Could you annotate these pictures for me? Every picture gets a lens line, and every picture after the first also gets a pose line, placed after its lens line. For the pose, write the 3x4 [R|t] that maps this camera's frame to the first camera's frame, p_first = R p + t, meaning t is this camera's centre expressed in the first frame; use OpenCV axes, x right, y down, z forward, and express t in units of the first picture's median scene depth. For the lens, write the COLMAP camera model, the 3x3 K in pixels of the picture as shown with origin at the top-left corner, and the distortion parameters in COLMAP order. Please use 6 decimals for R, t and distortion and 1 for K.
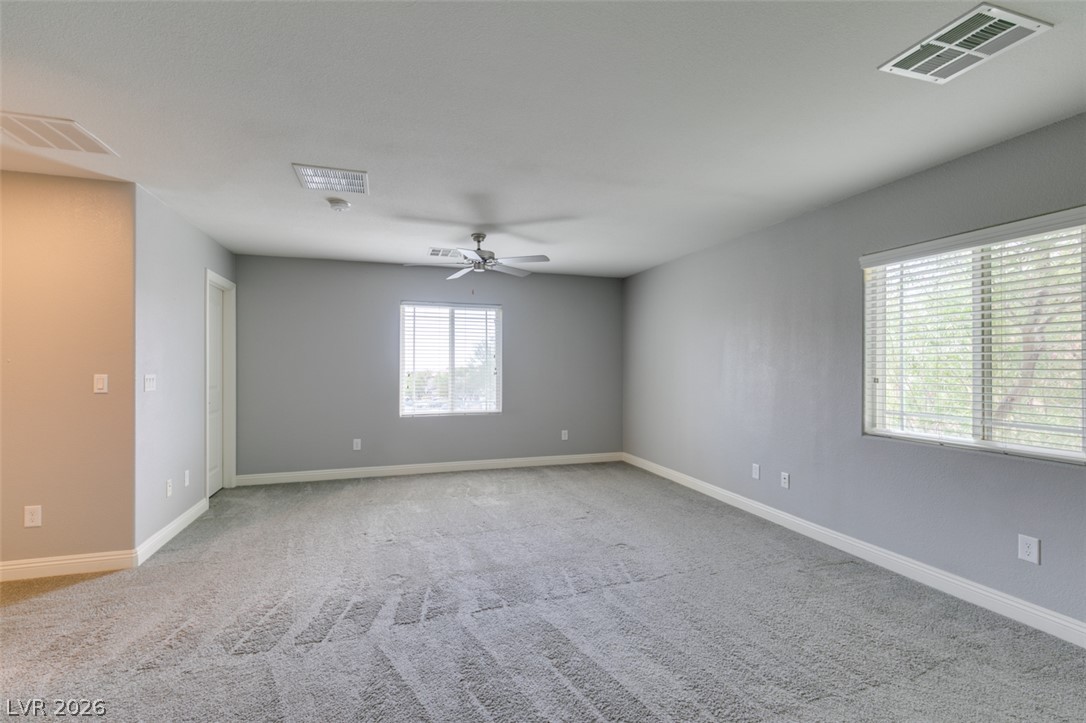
lens RADIAL K [[485.3, 0, 540.5], [0, 485.3, 368.0], [0, 0, 1]] dist [0.000627, -0.000086]
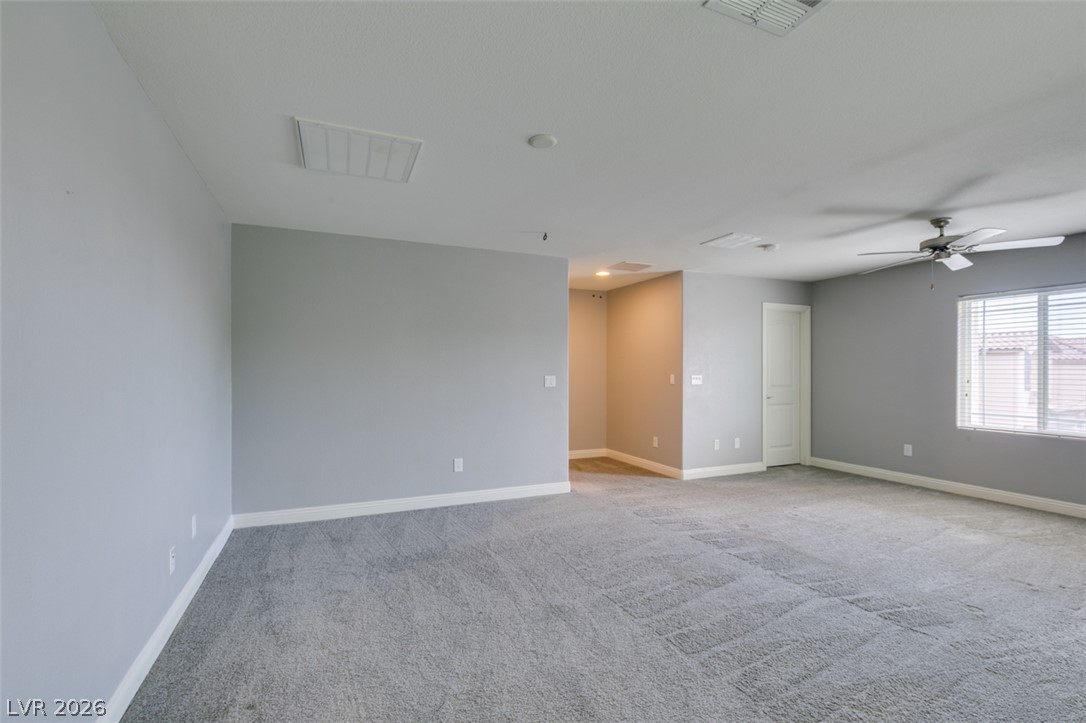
lens RADIAL K [[485.3, 0, 540.5], [0, 485.3, 368.0], [0, 0, 1]] dist [0.000627, -0.000086]
pose [[0.107077, -0.004870, -0.994239, 0.663038], [-0.005364, 0.999971, -0.005475, 0.000423], [0.994236, 0.005919, 0.107048, 0.195688]]
